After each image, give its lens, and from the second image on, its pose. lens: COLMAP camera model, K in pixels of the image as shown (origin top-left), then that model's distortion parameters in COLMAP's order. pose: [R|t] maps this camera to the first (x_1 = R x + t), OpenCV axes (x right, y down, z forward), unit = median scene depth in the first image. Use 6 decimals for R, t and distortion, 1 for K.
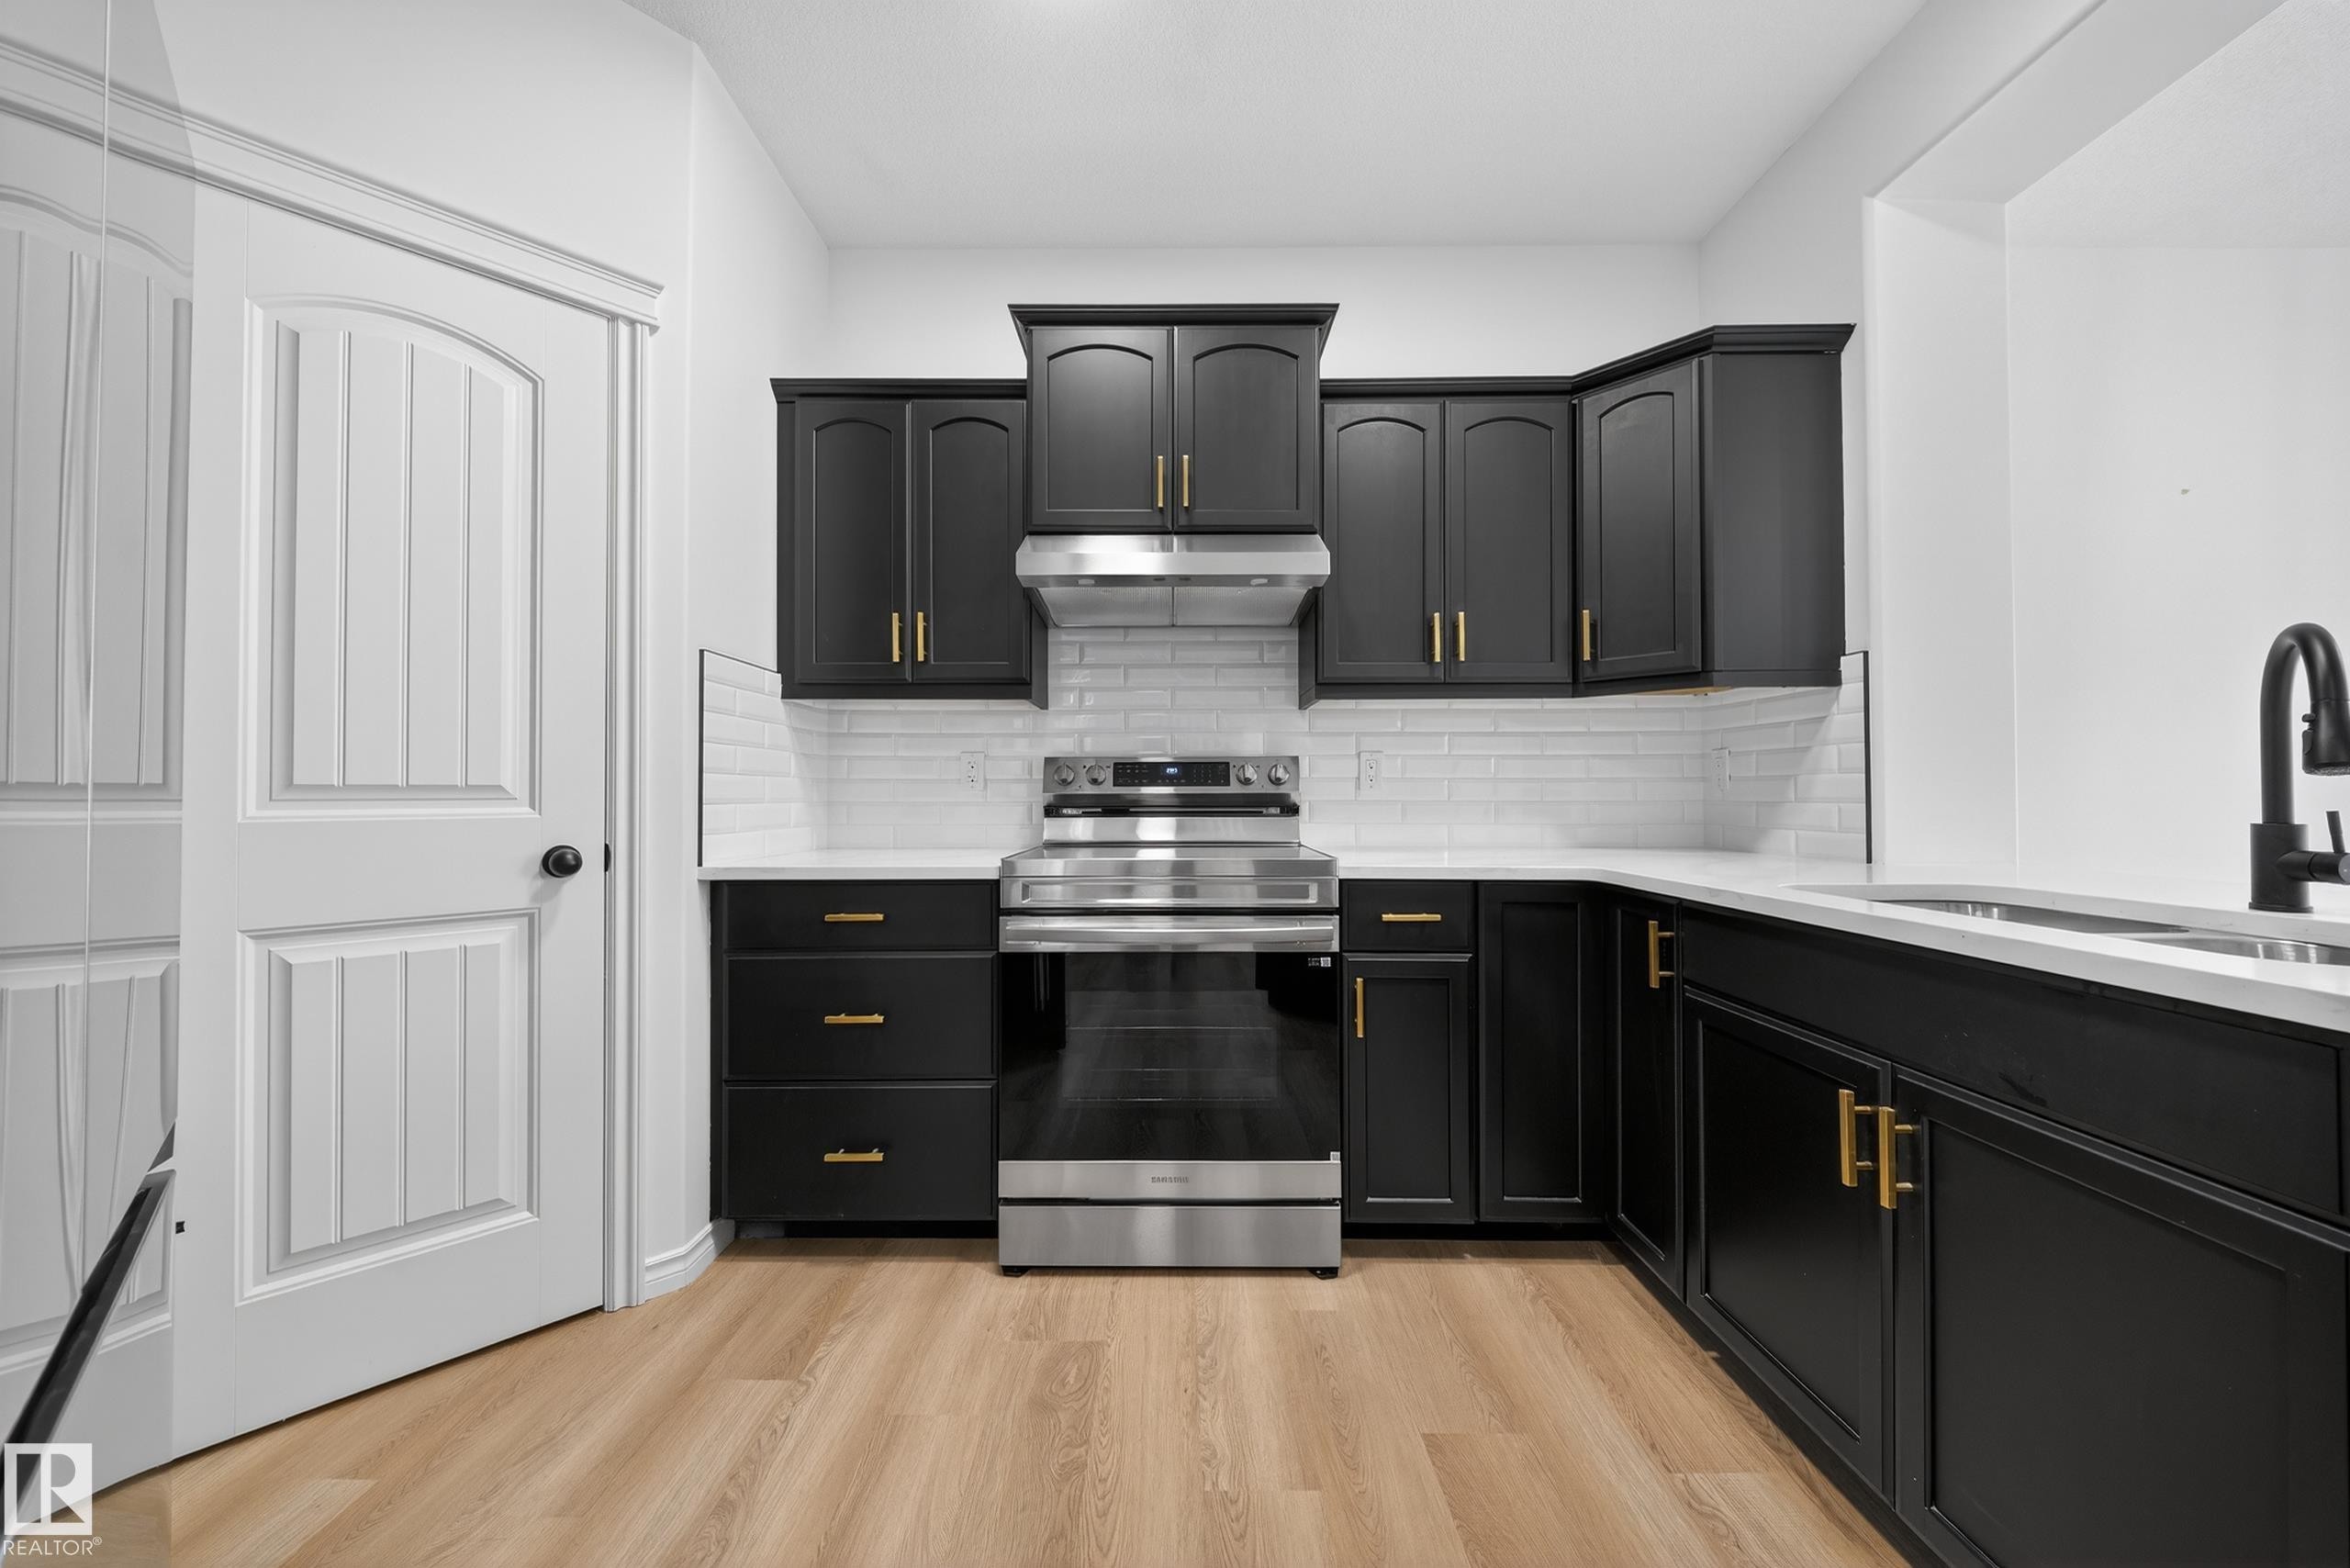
lens RADIAL K [[822.8, 0, 1165.6], [0, 822.8, 780.3], [0, 0, 1]] dist [0.018175, -0.000036]
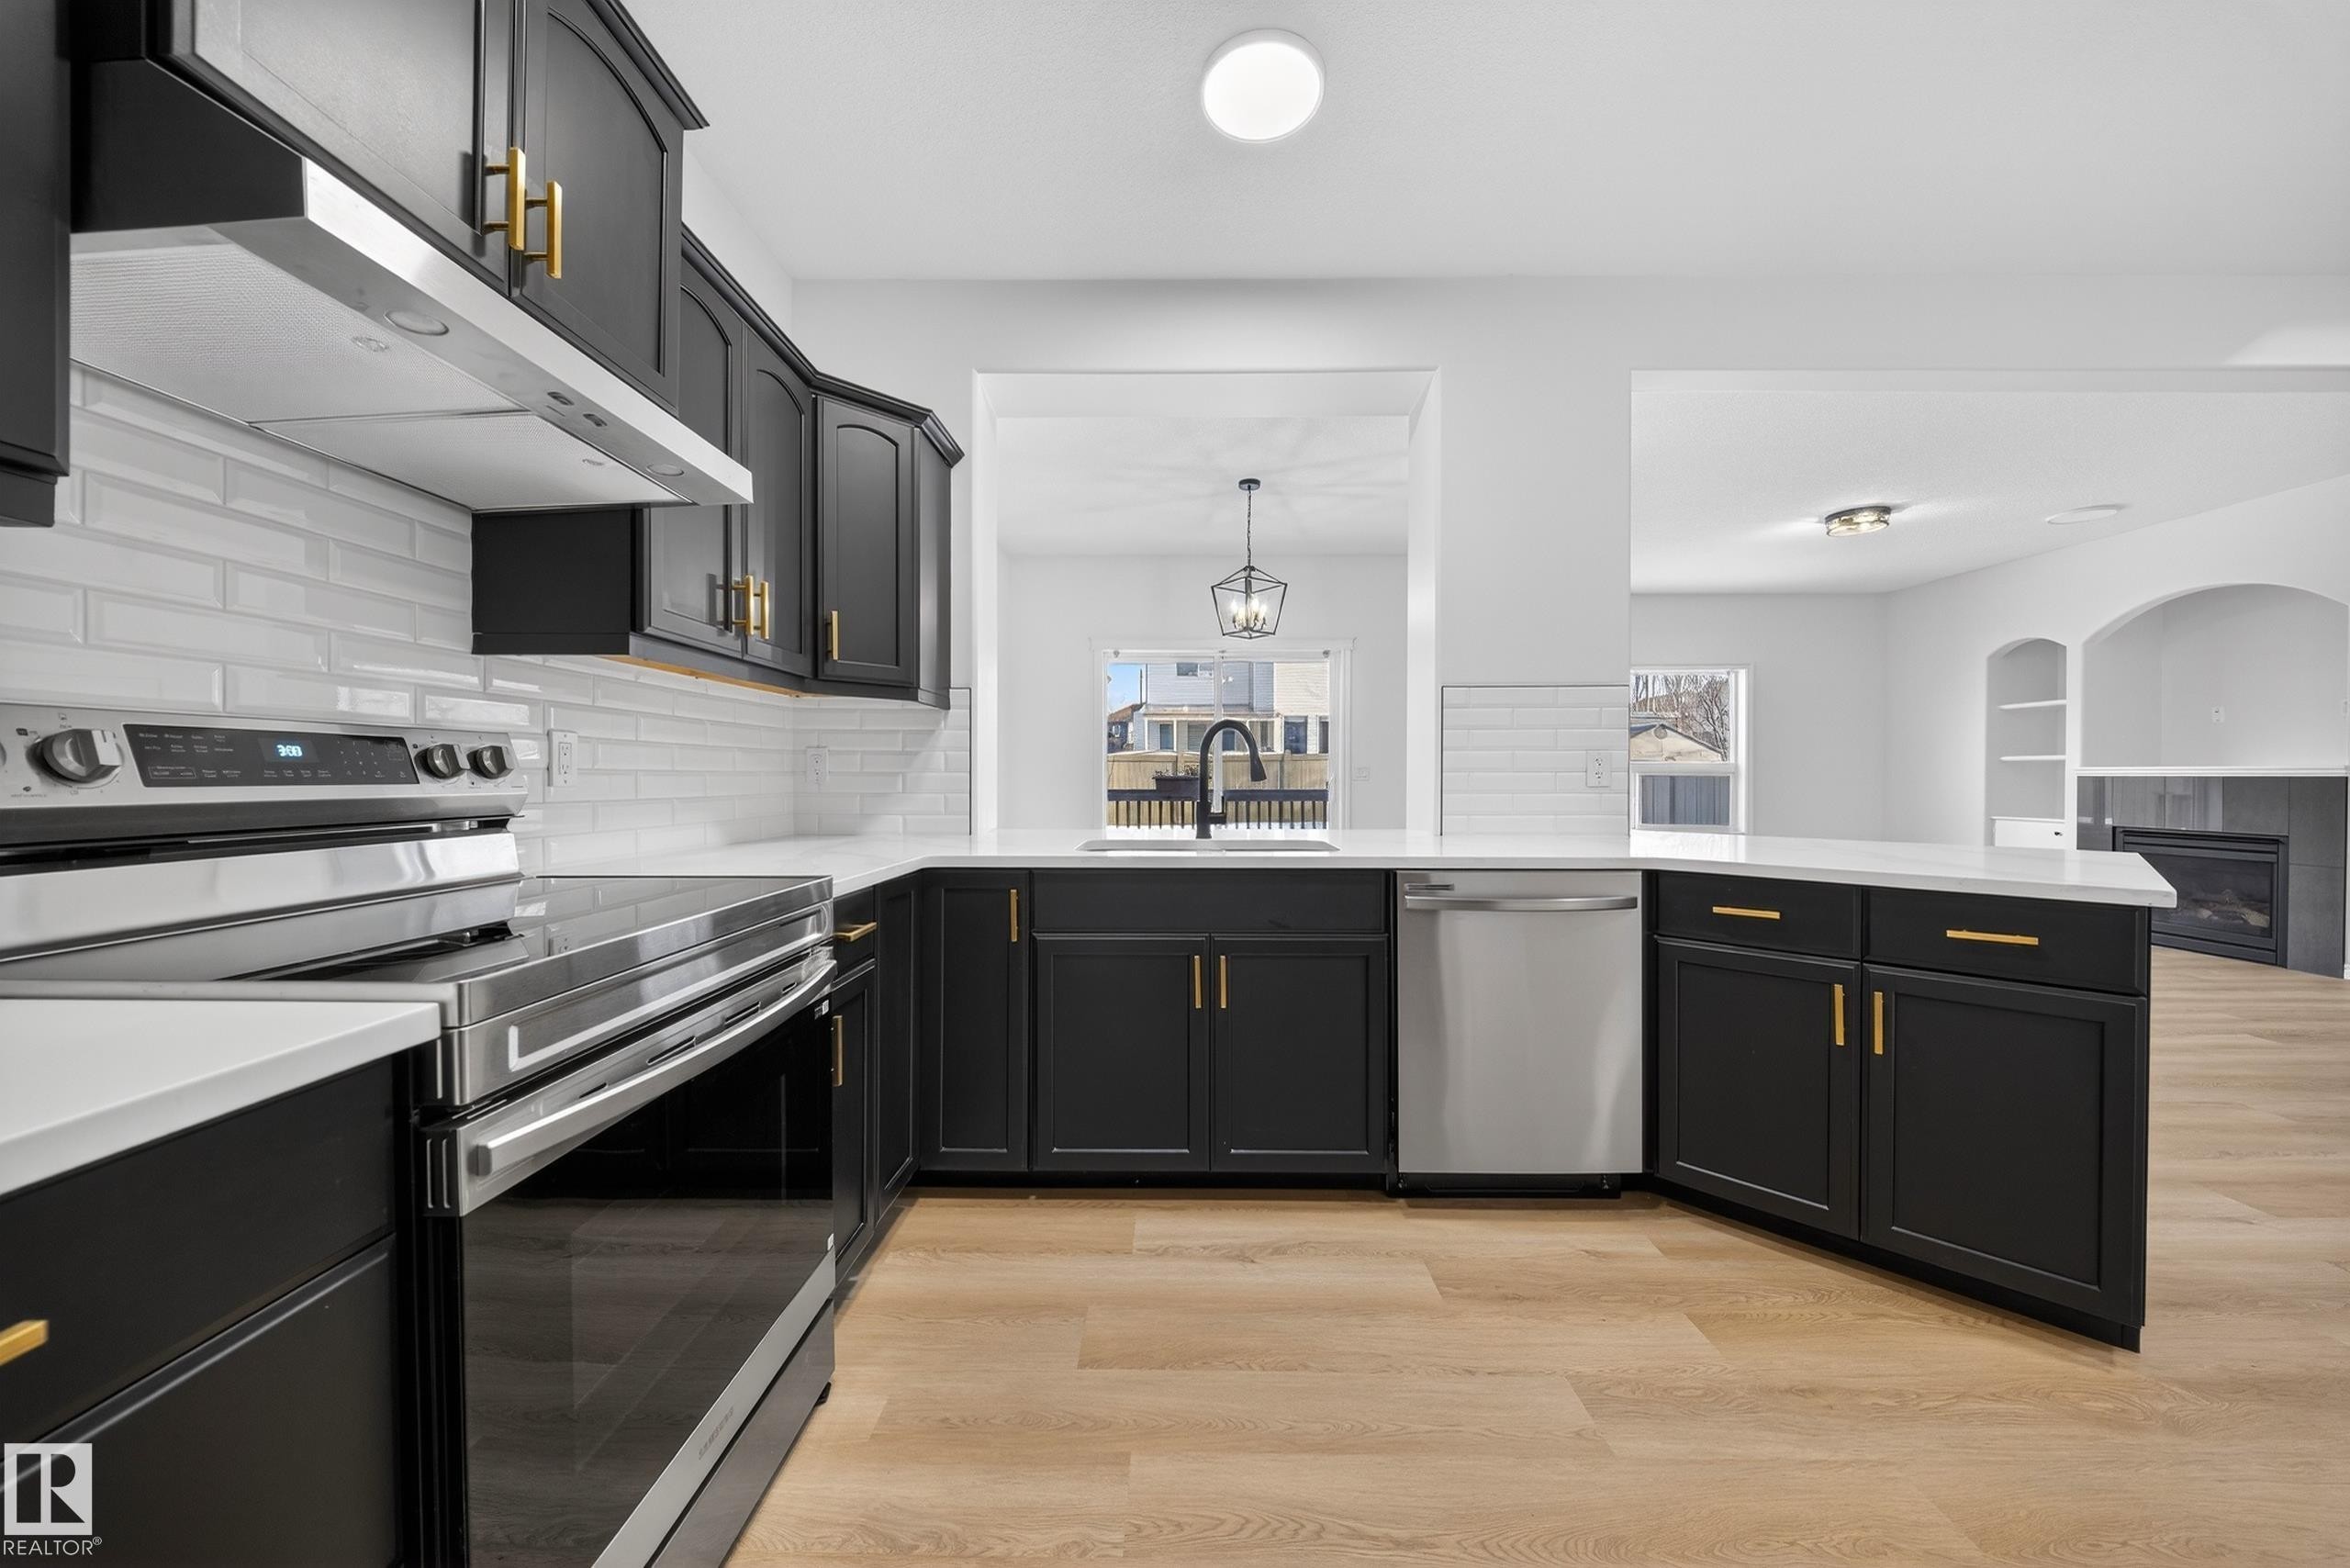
lens RADIAL K [[823.6, 0, 1175.0], [0, 823.6, 784.0], [0, 0, 1]] dist [0.000014, -0.000068]
pose [[0.008540, -0.008470, 0.999928, -0.576885], [-0.017800, 0.999804, 0.008621, -0.007577], [-0.999805, -0.017872, 0.008388, 0.639975]]
